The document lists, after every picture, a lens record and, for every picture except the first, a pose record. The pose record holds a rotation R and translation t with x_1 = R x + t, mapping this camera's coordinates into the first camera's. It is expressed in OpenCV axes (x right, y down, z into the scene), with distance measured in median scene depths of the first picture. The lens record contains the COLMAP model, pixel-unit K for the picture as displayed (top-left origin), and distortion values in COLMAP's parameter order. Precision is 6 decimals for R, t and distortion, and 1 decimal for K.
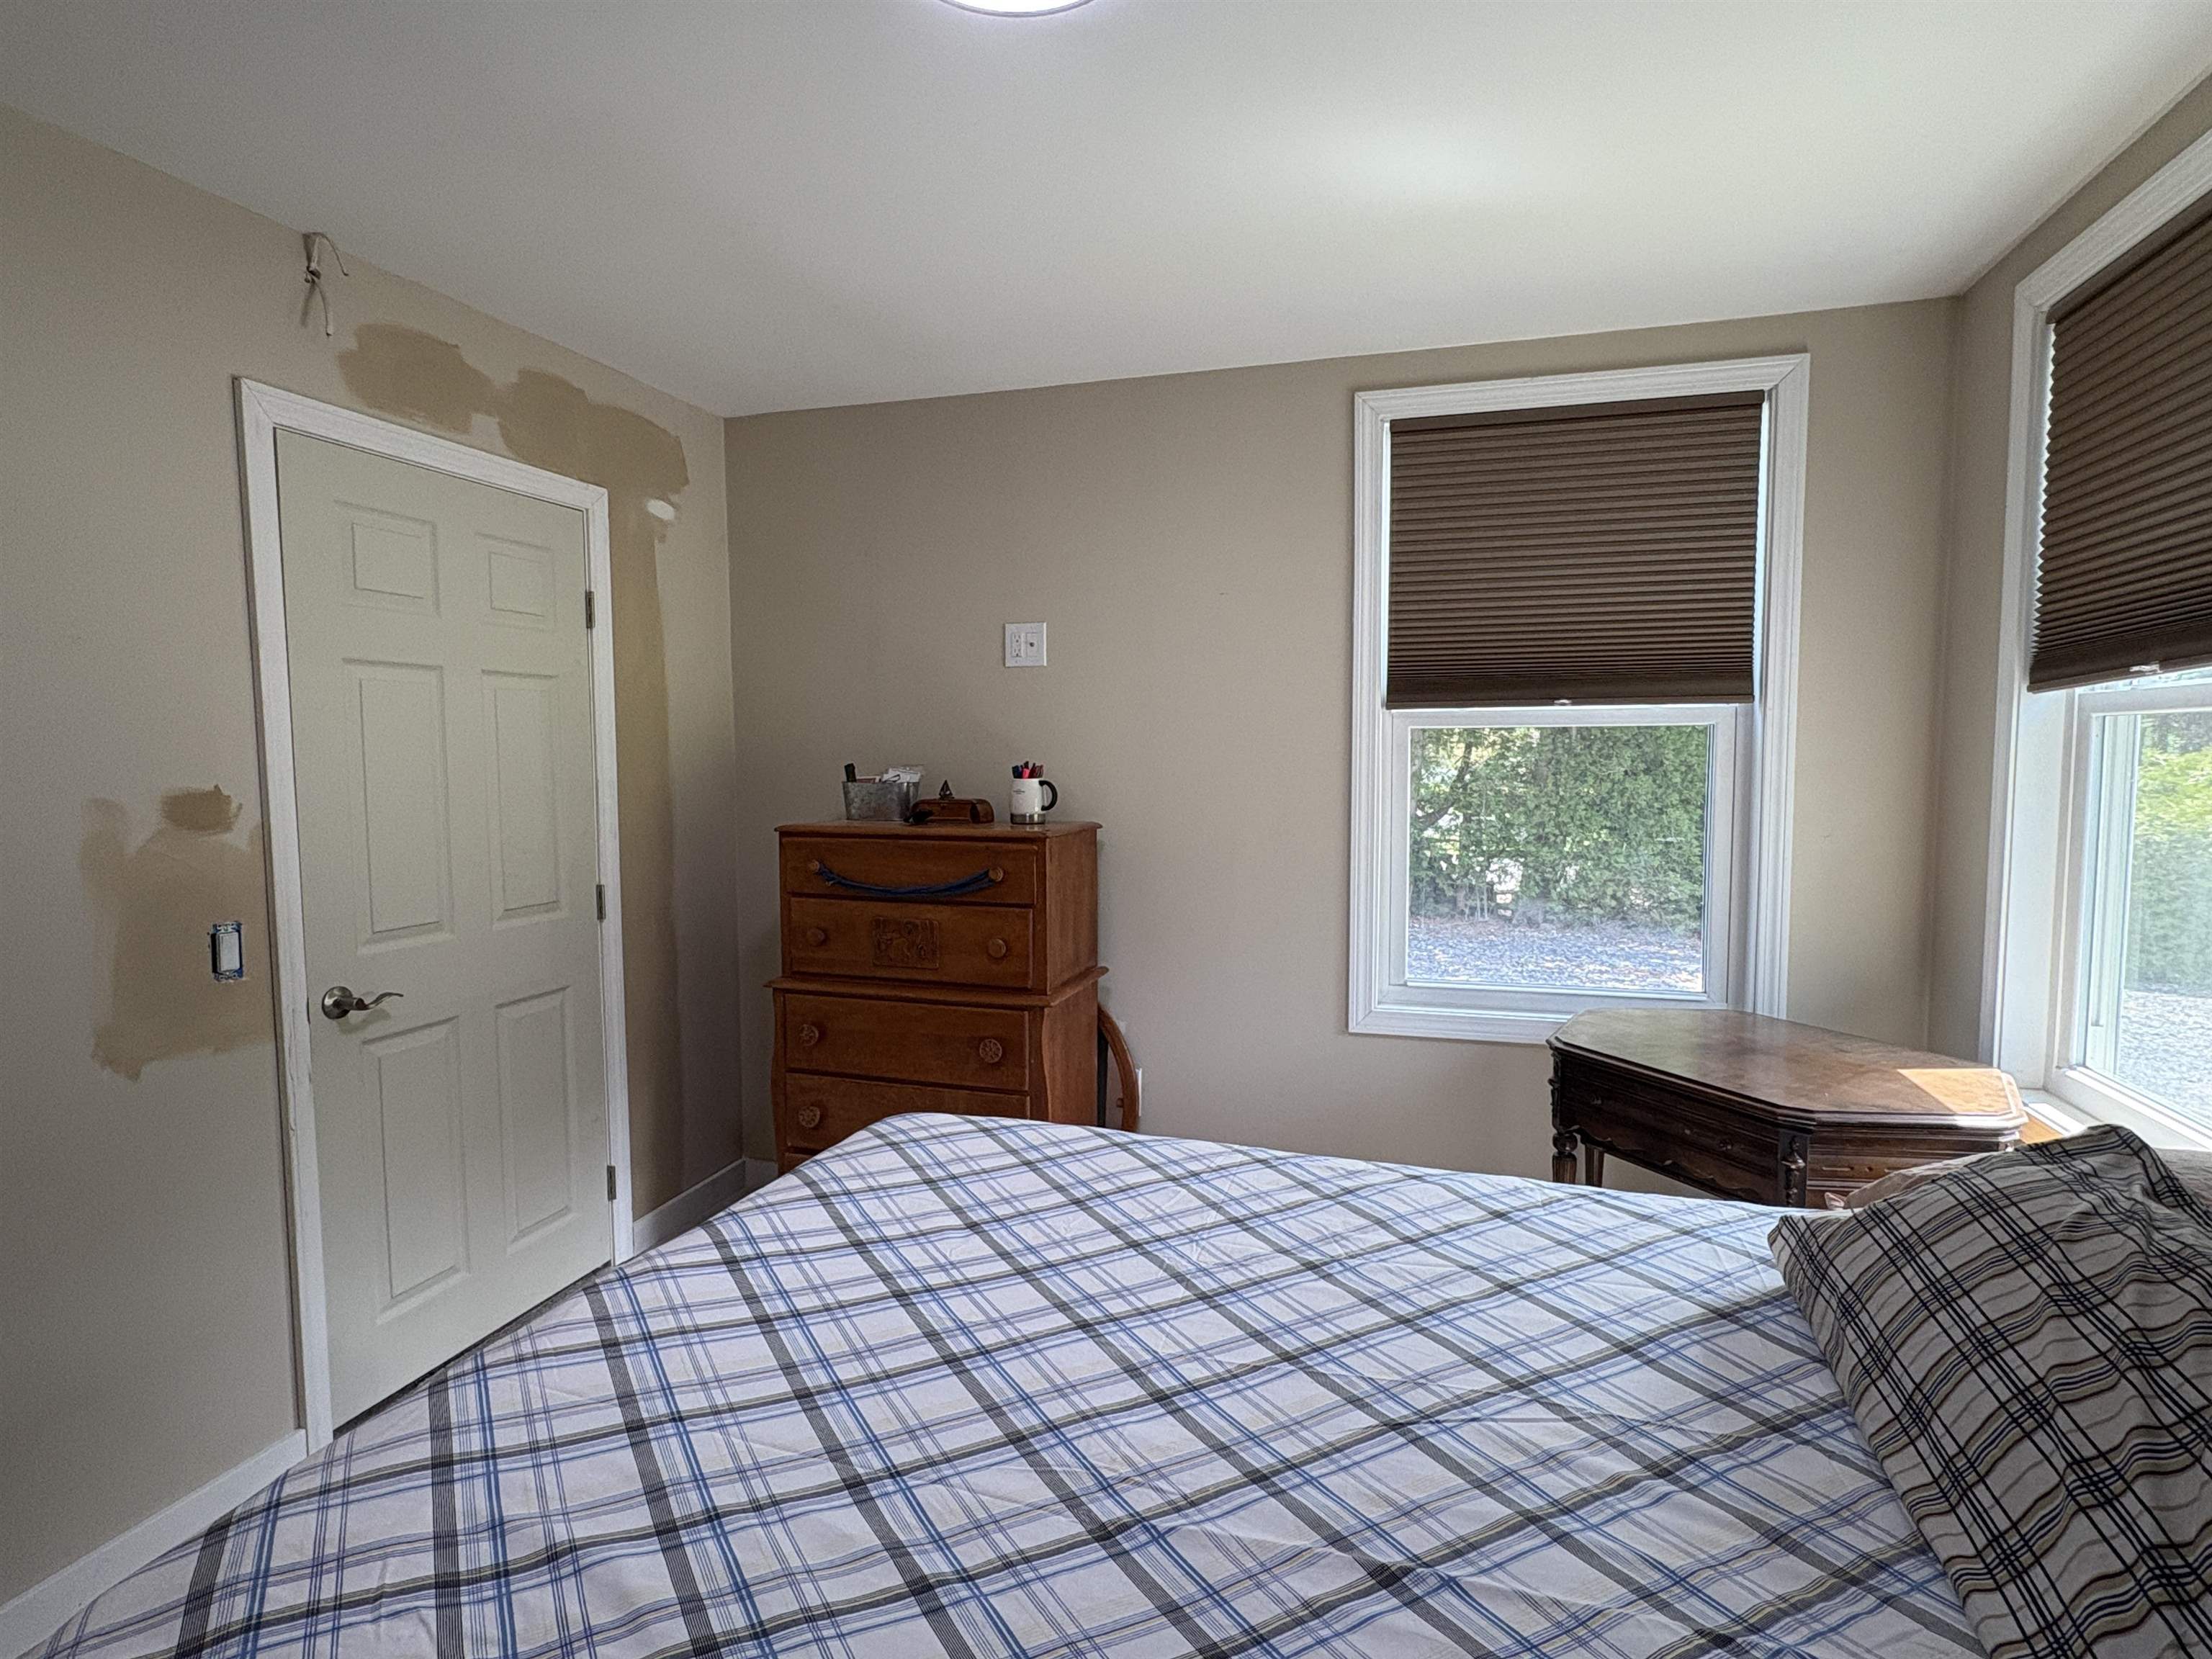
lens RADIAL K [[1148.4, 0, 1103.6], [0, 1148.4, 833.2], [0, 0, 1]] dist [-0.005145, -0.000885]
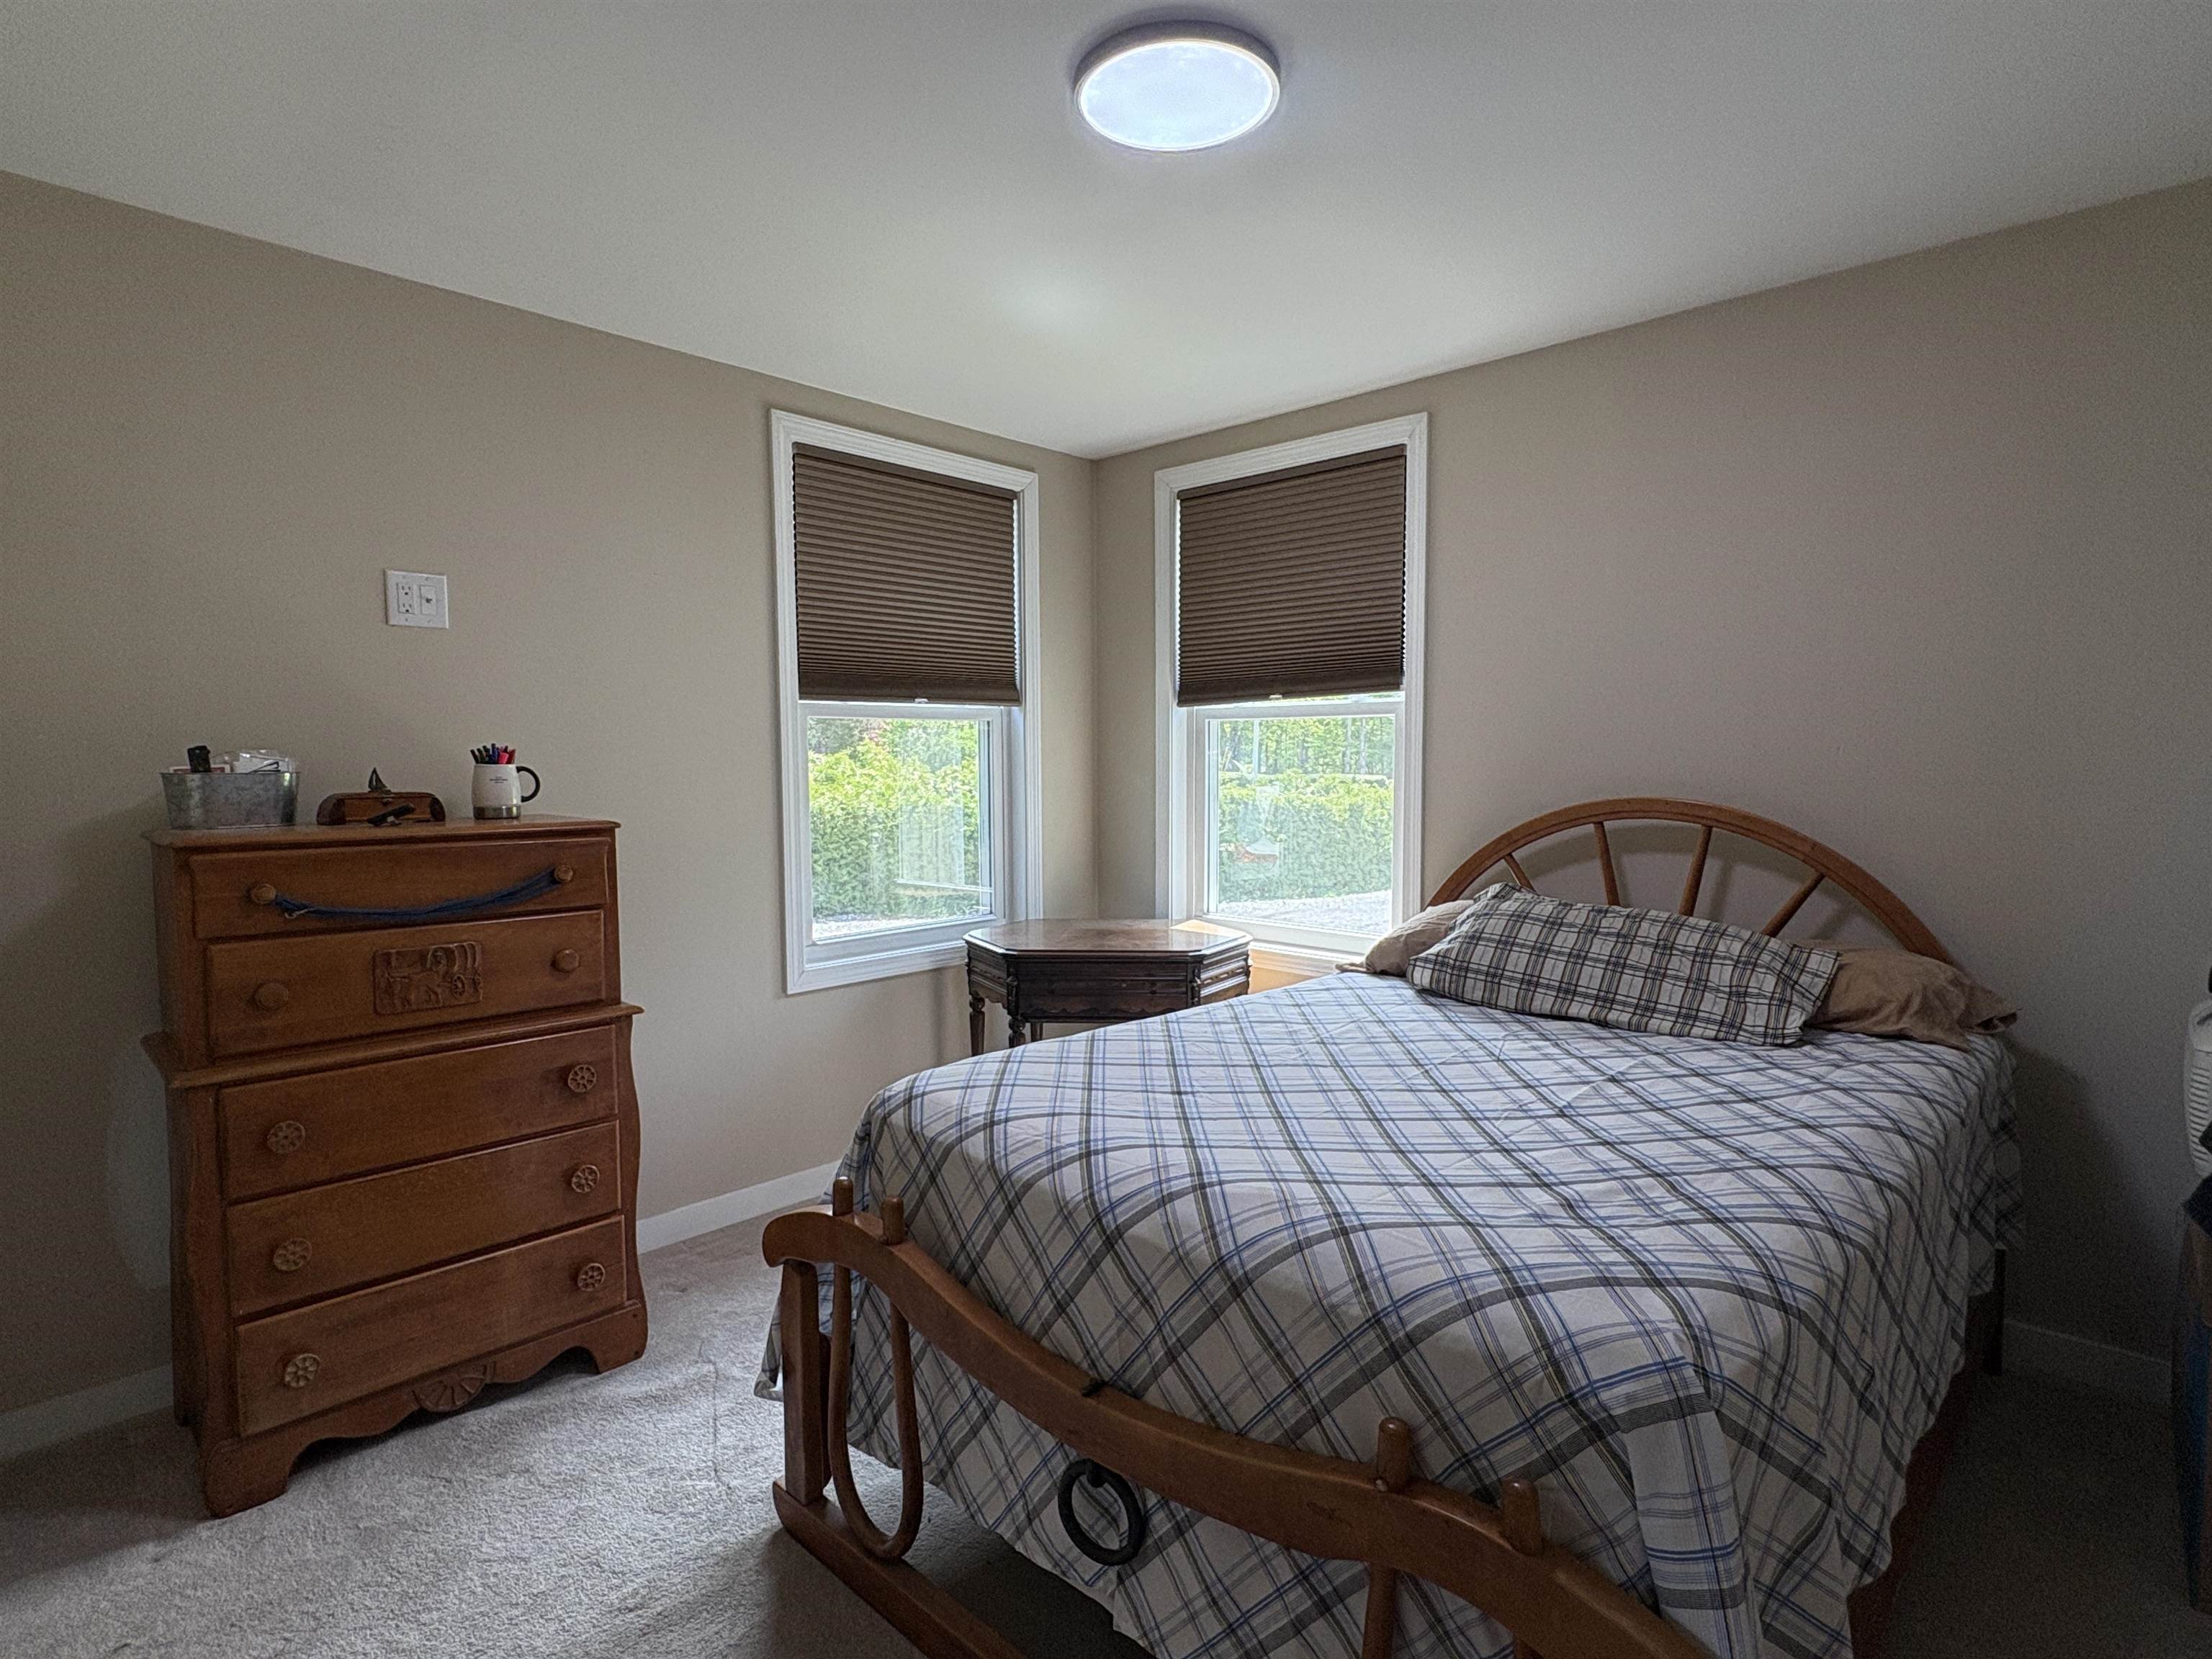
lens RADIAL K [[1148.4, 0, 1105.5], [0, 1148.4, 827.5], [0, 0, 1]] dist [-0.005145, -0.000885]
pose [[0.448715, -0.056268, 0.891902, -0.687194], [0.064046, 0.997474, 0.030706, 0.001121], [-0.891377, 0.043345, 0.451185, 0.259281]]
